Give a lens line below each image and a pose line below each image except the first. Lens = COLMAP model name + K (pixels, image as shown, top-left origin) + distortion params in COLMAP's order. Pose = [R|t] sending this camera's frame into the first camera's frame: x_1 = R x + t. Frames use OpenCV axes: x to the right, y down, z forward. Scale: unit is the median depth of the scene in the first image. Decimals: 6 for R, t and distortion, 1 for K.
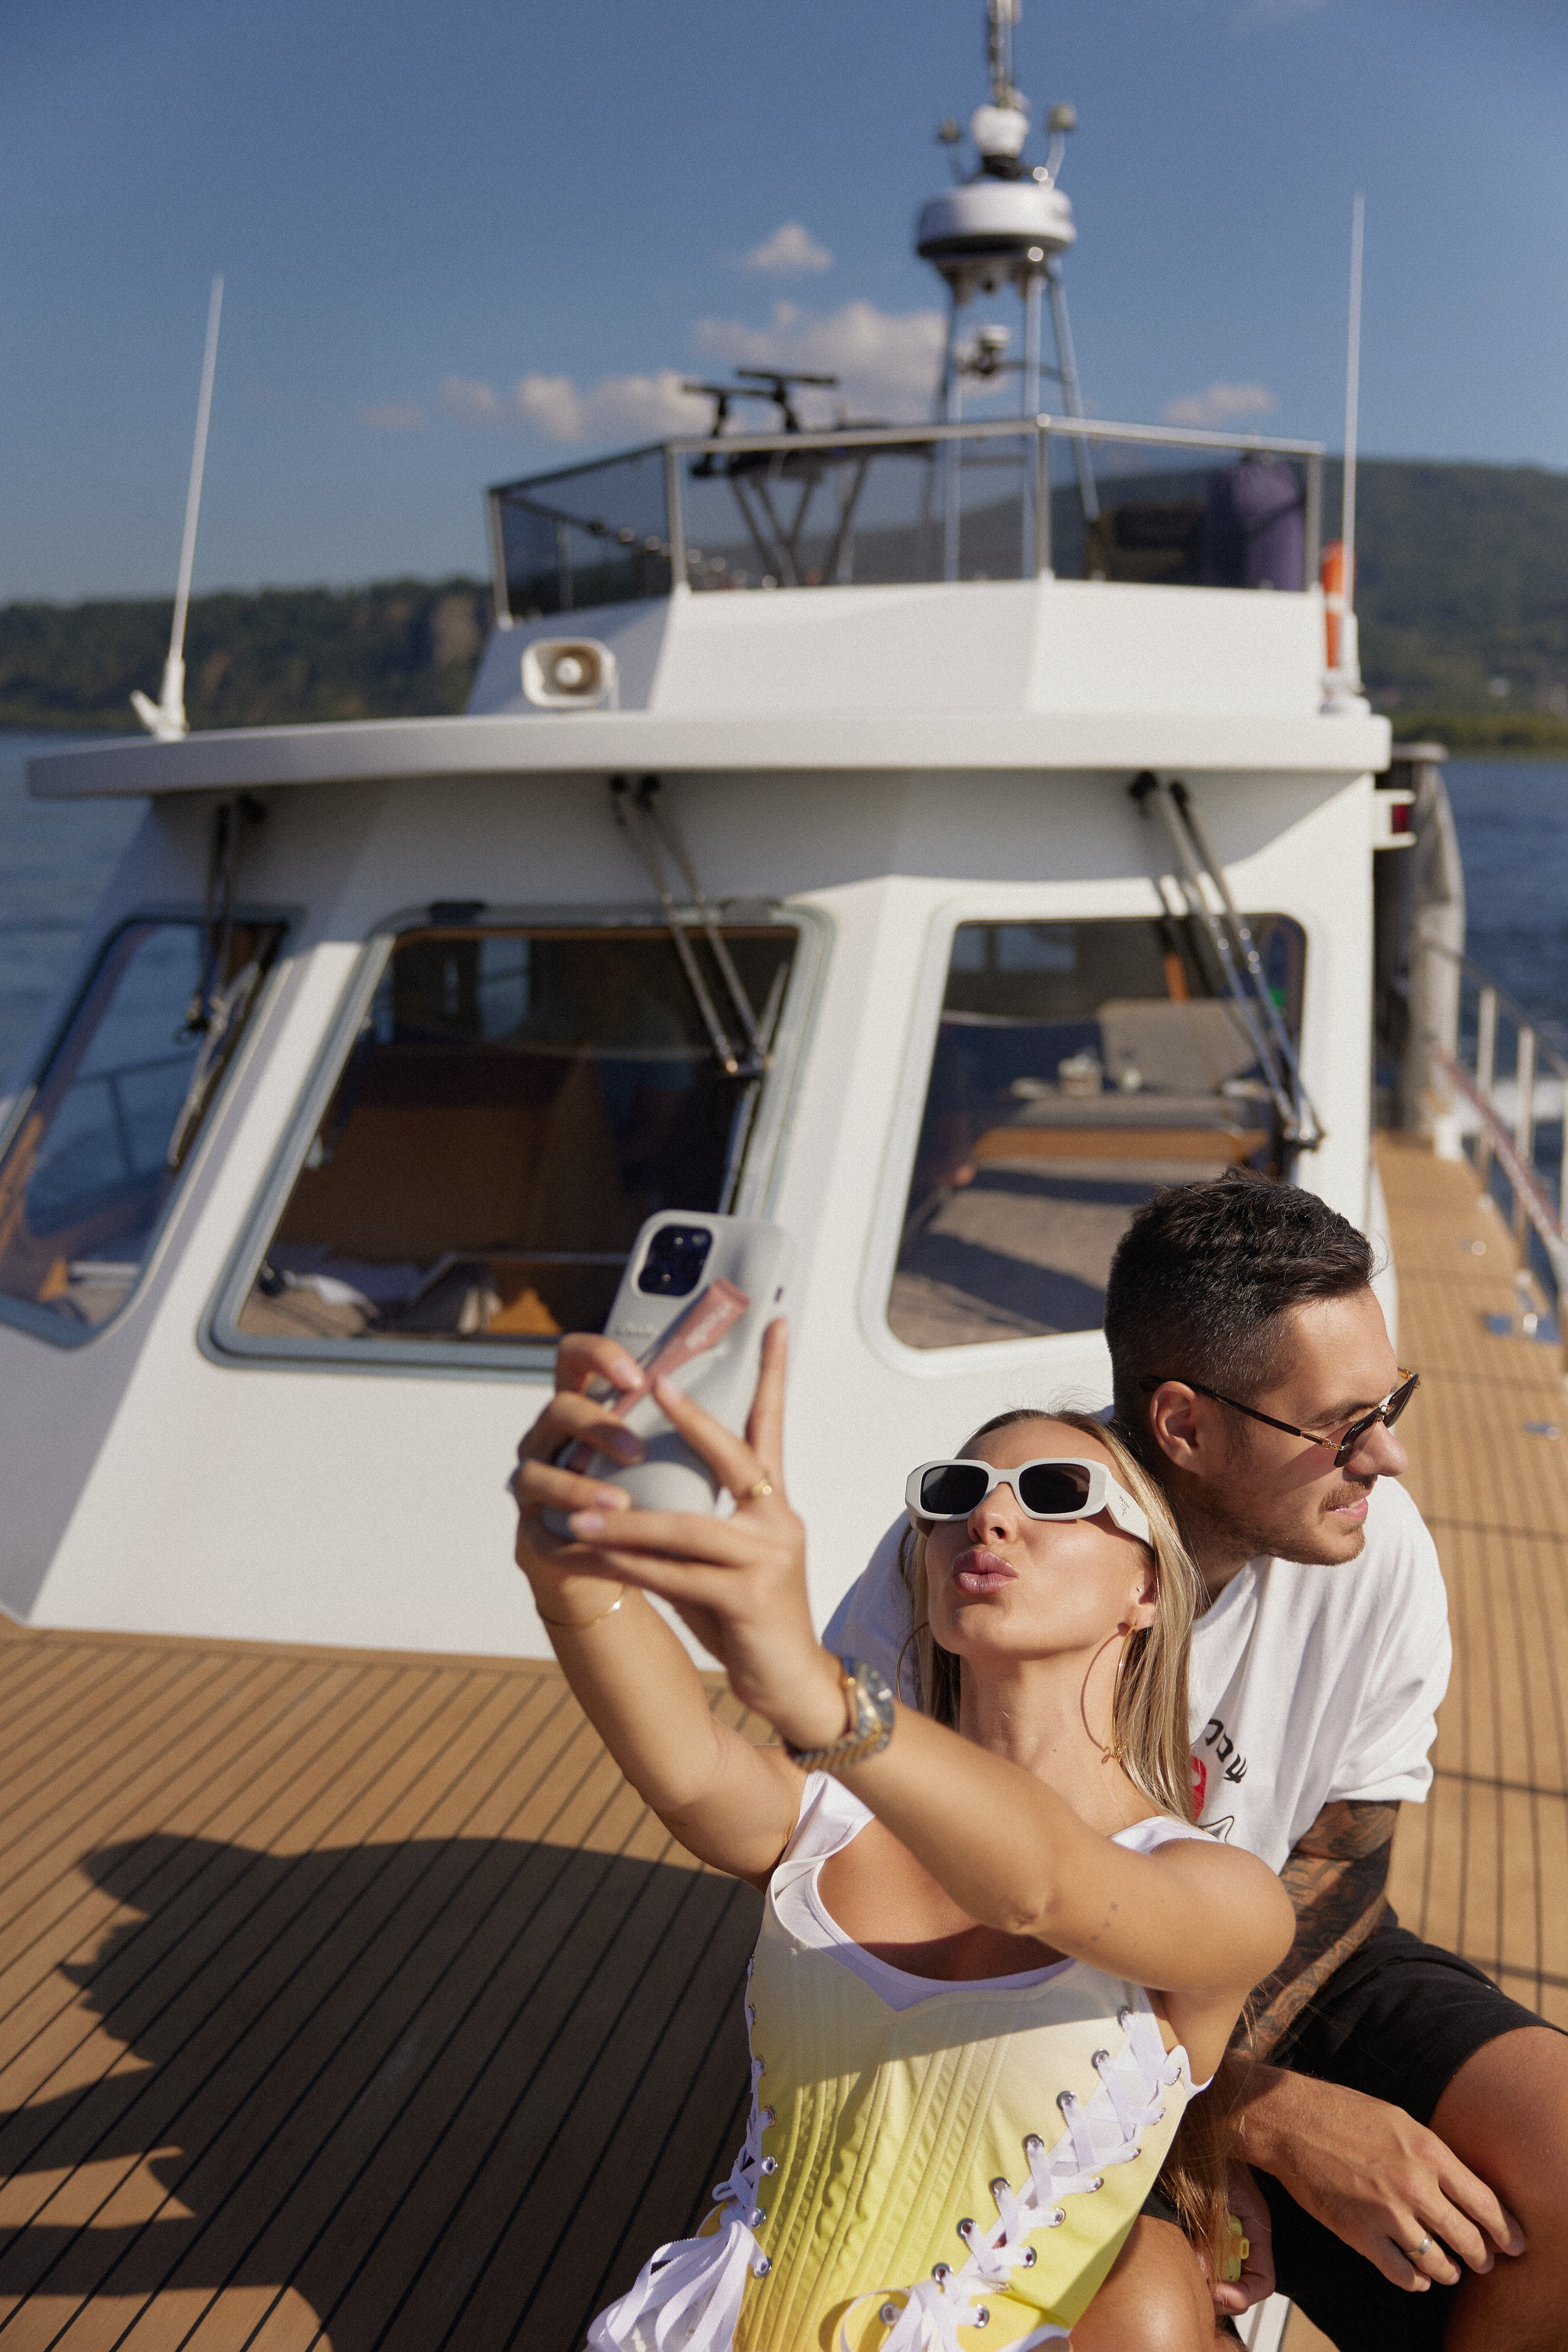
lens RADIAL K [[2214.2, 0, 784.0], [0, 2214.2, 1176.0], [0, 0, 1]] dist [0.015759, 0.013075]
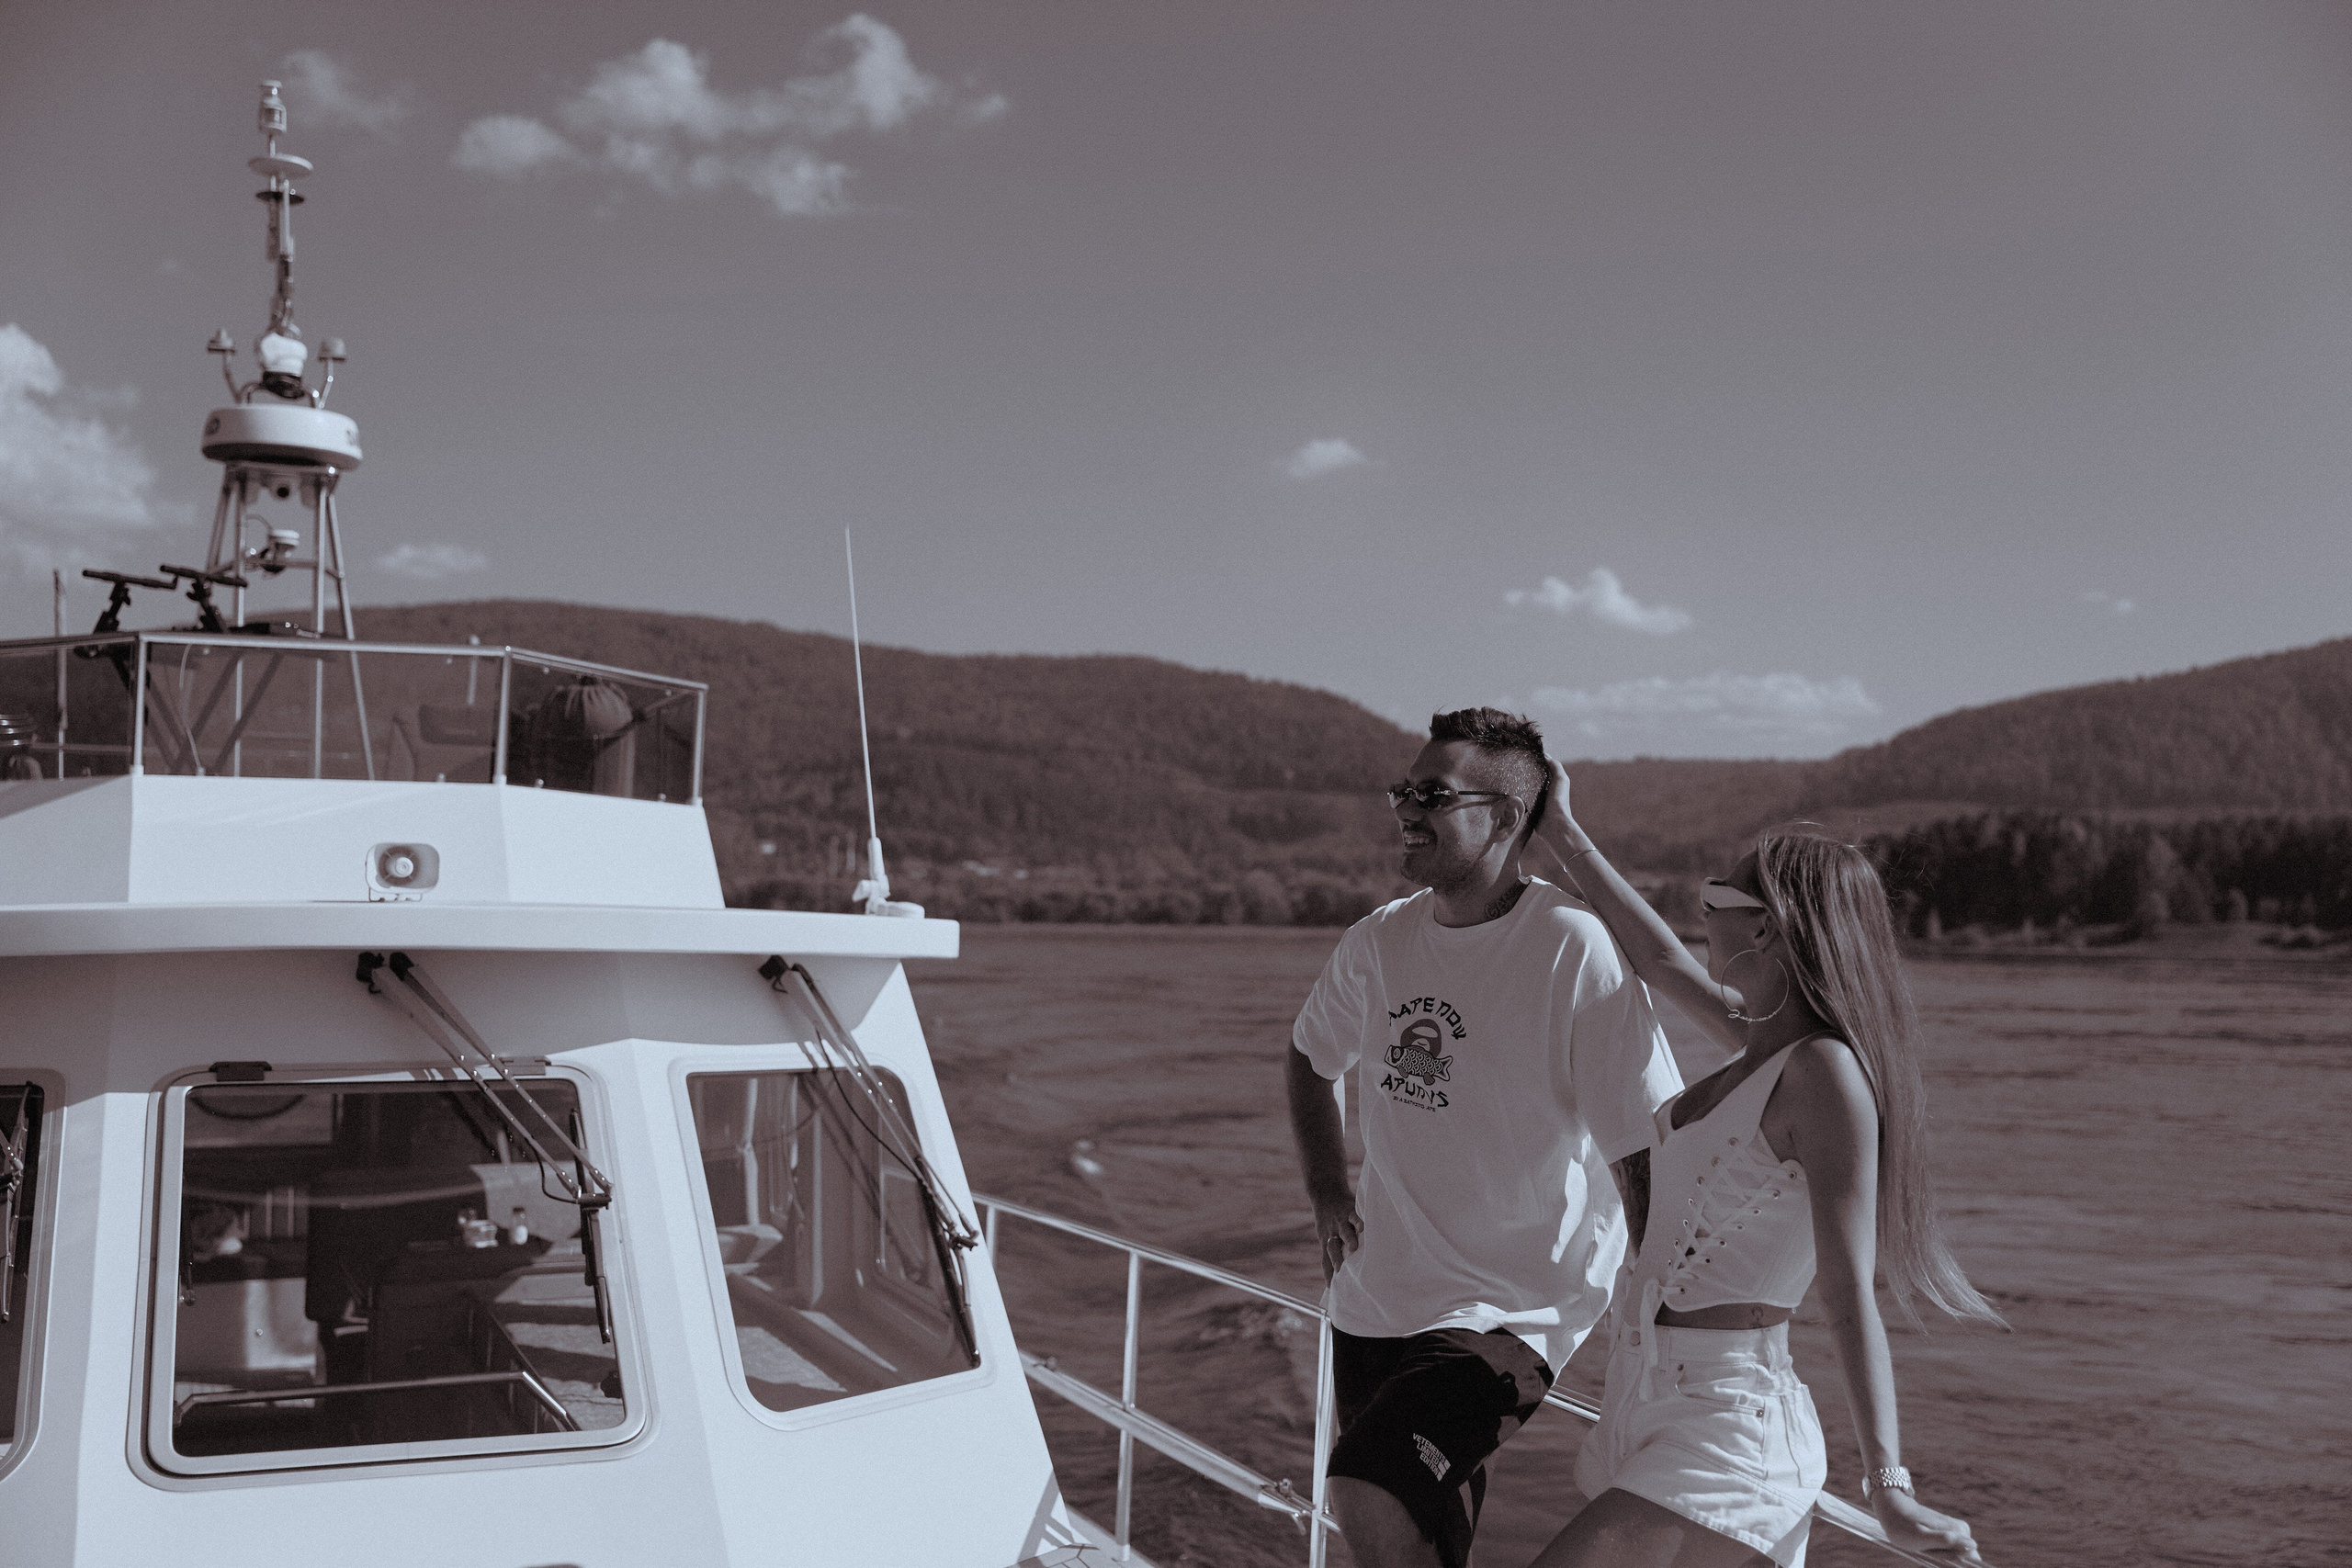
lens RADIAL K [[2413.3, 0, 1176.0], [0, 2413.3, 784.0], [0, 0, 1]] dist [0.013562, 0.033064]
pose [[0.812106, 0.058923, 0.580527, -0.287581], [0.084719, 0.972440, -0.217216, 0.025911], [-0.577327, 0.225584, 0.784733, -0.150773]]
